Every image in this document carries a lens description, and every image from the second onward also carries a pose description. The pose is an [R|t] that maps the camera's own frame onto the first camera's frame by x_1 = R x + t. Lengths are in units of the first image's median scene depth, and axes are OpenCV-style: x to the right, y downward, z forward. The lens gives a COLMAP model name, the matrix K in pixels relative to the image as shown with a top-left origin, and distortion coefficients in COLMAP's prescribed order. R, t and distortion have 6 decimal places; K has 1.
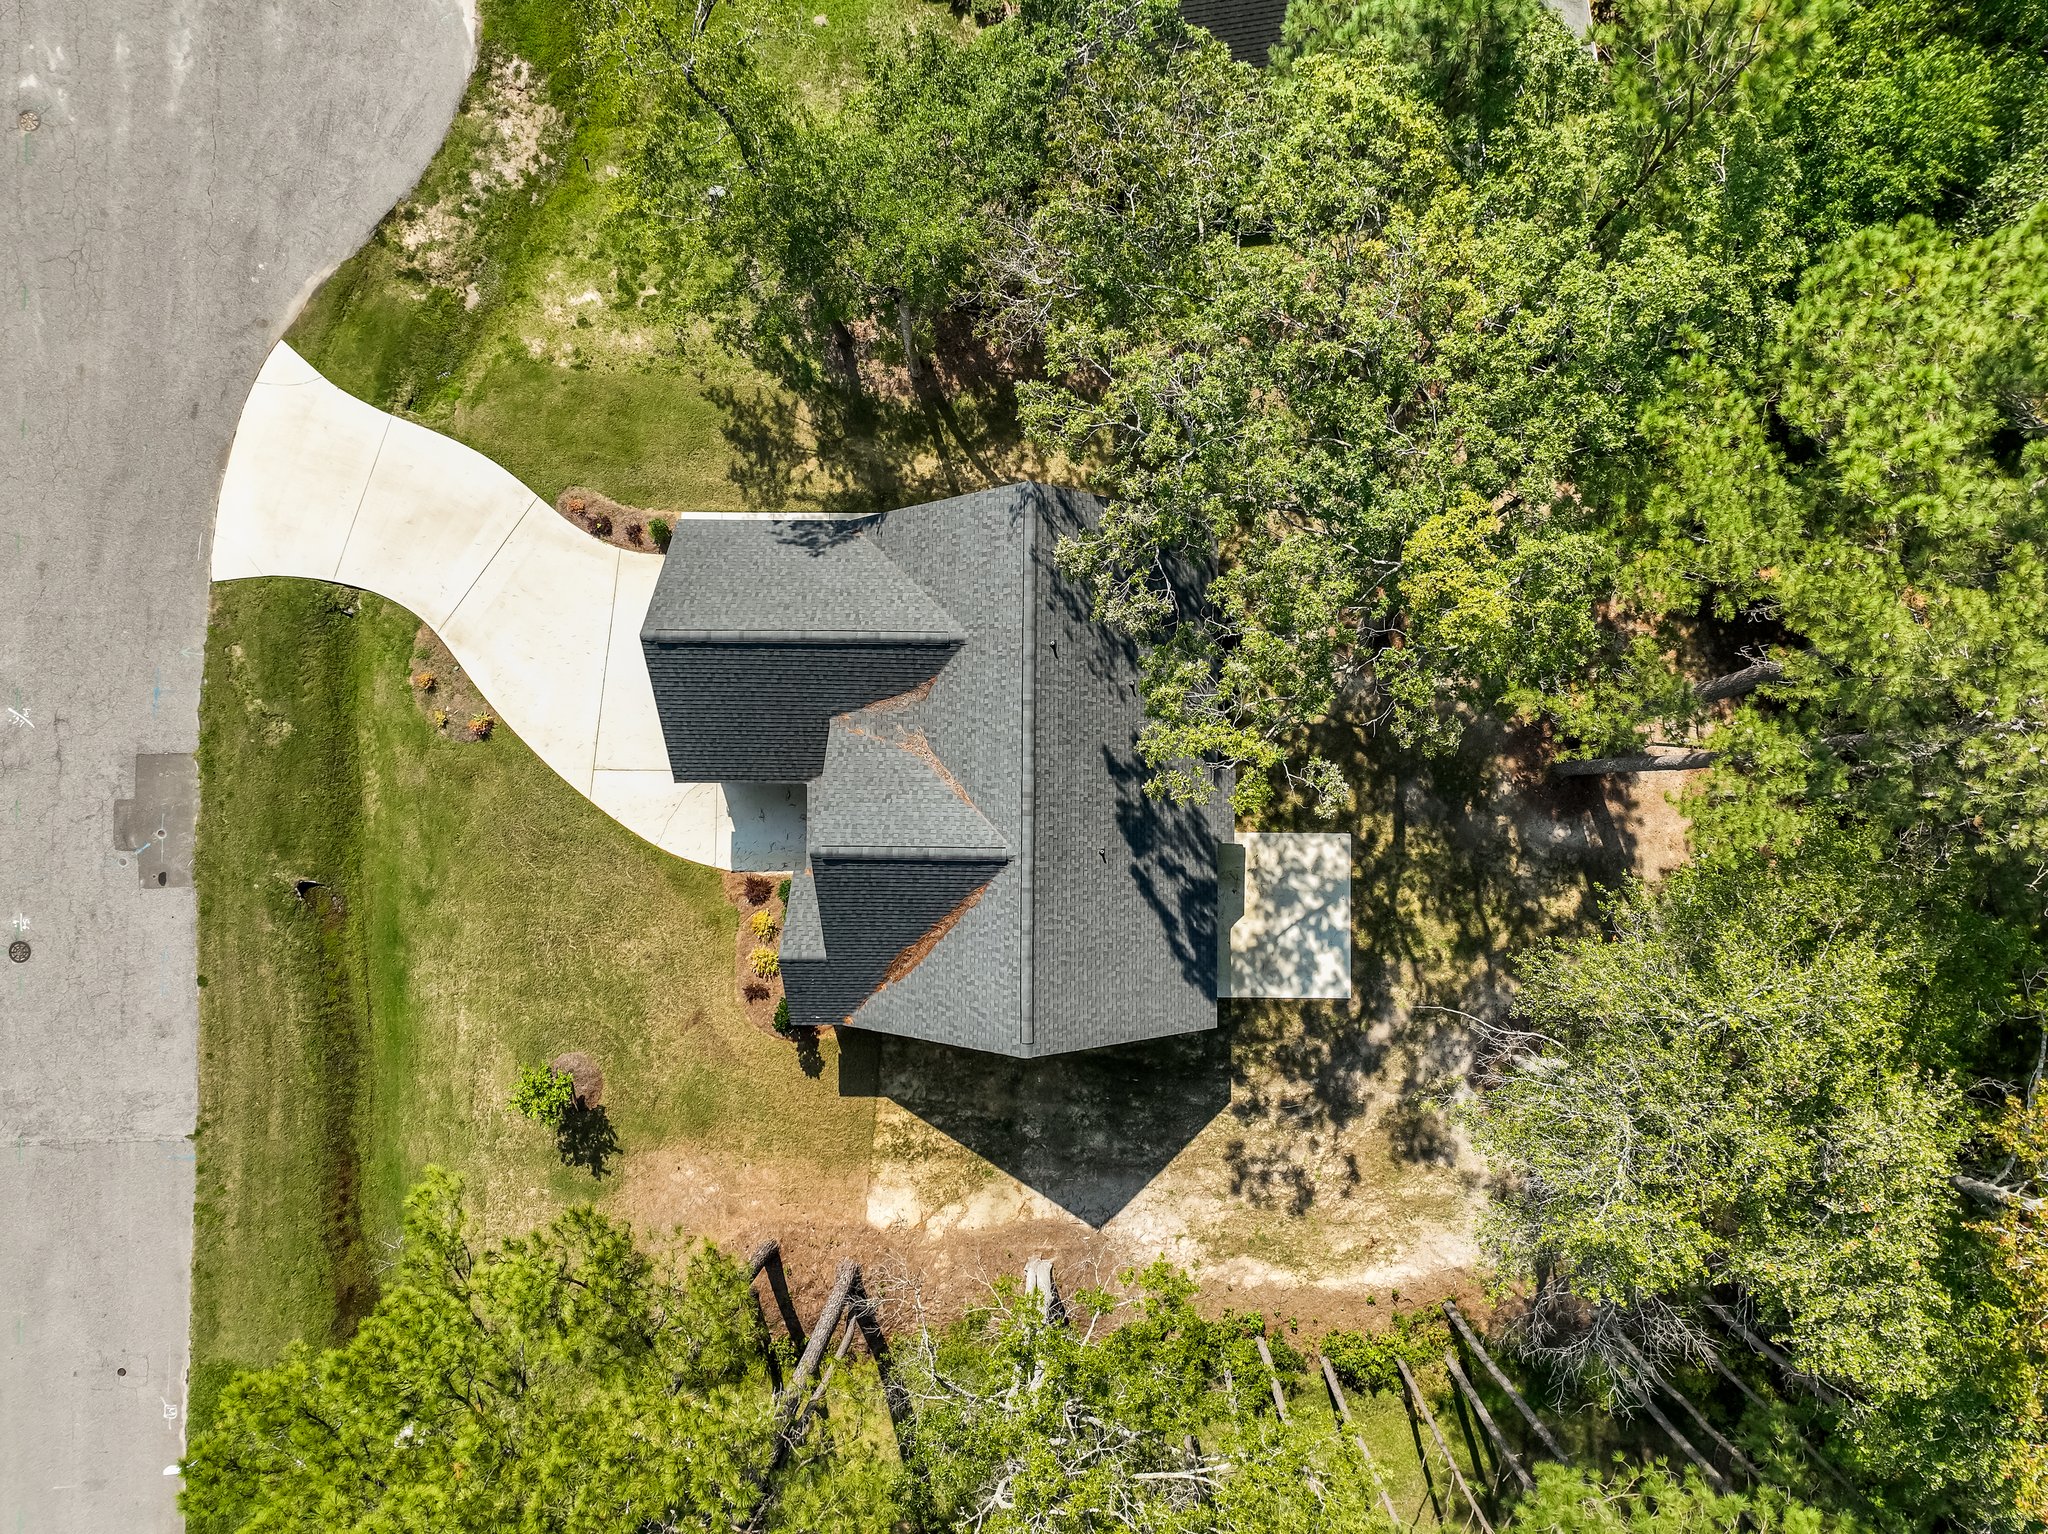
lens RADIAL K [[1443.3, 0, 1024.0], [0, 1443.3, 767.0], [0, 0, 1]] dist [0.005085, 0.002154]
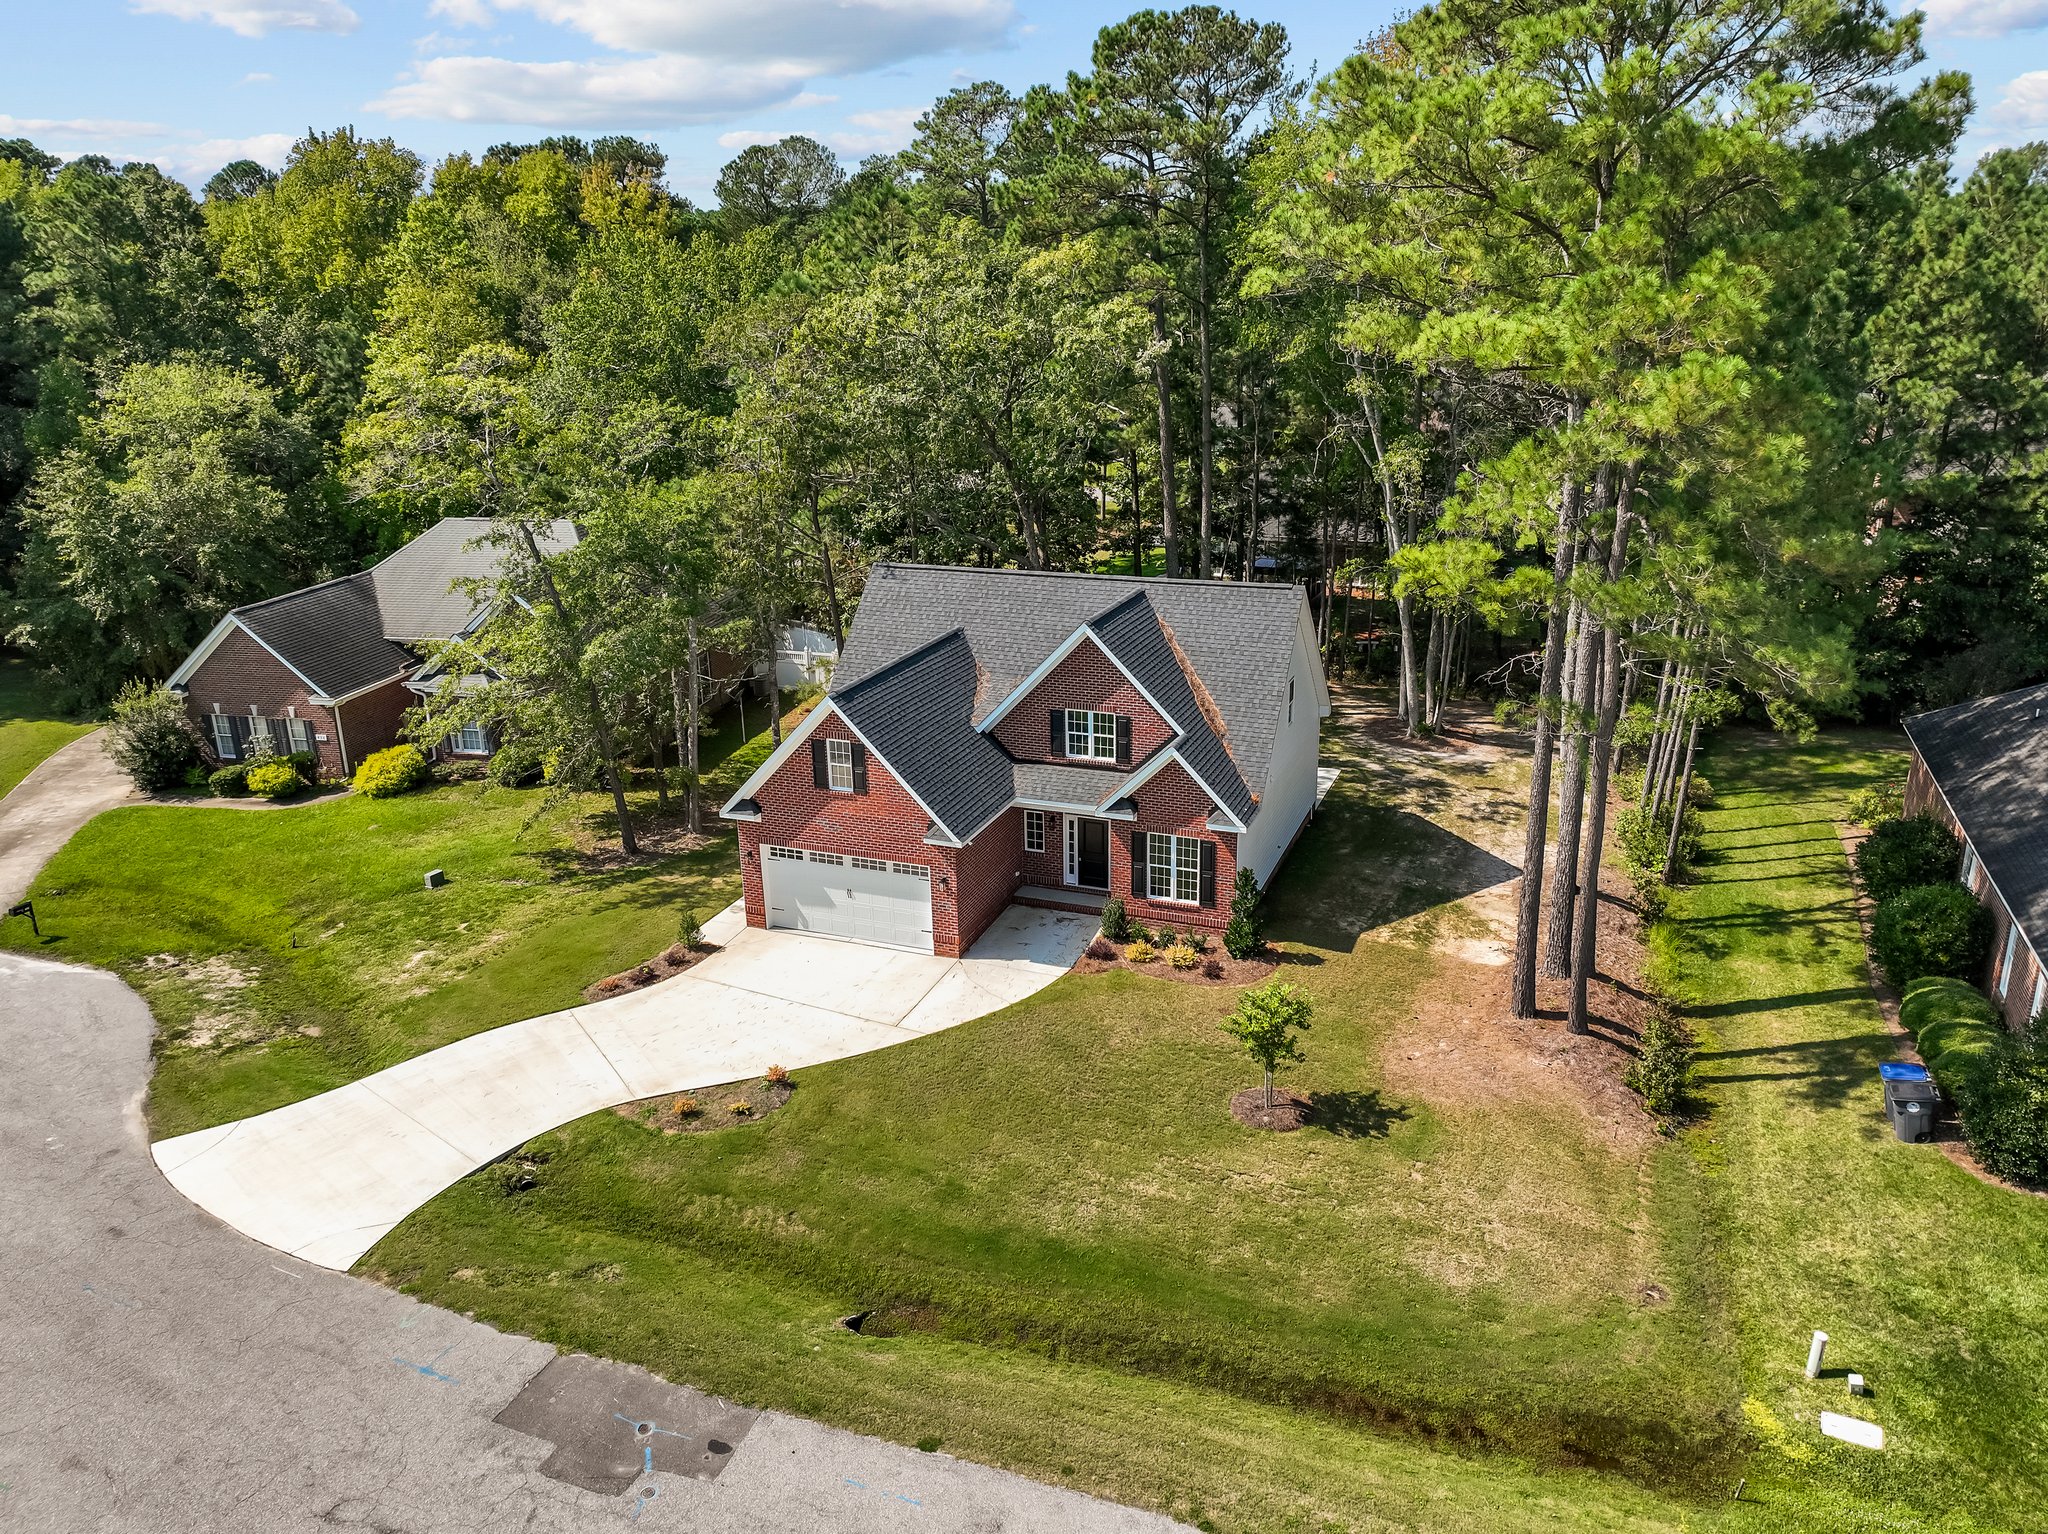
lens RADIAL K [[1478.6, 0, 1024.0], [0, 1478.6, 767.0], [0, 0, 1]] dist [-0.000253, 0.000679]
pose [[0.365359, -0.296558, 0.882364, -0.963312], [0.930787, 0.128784, -0.342126, 0.334676], [-0.012175, 0.946292, 0.323084, 0.597013]]
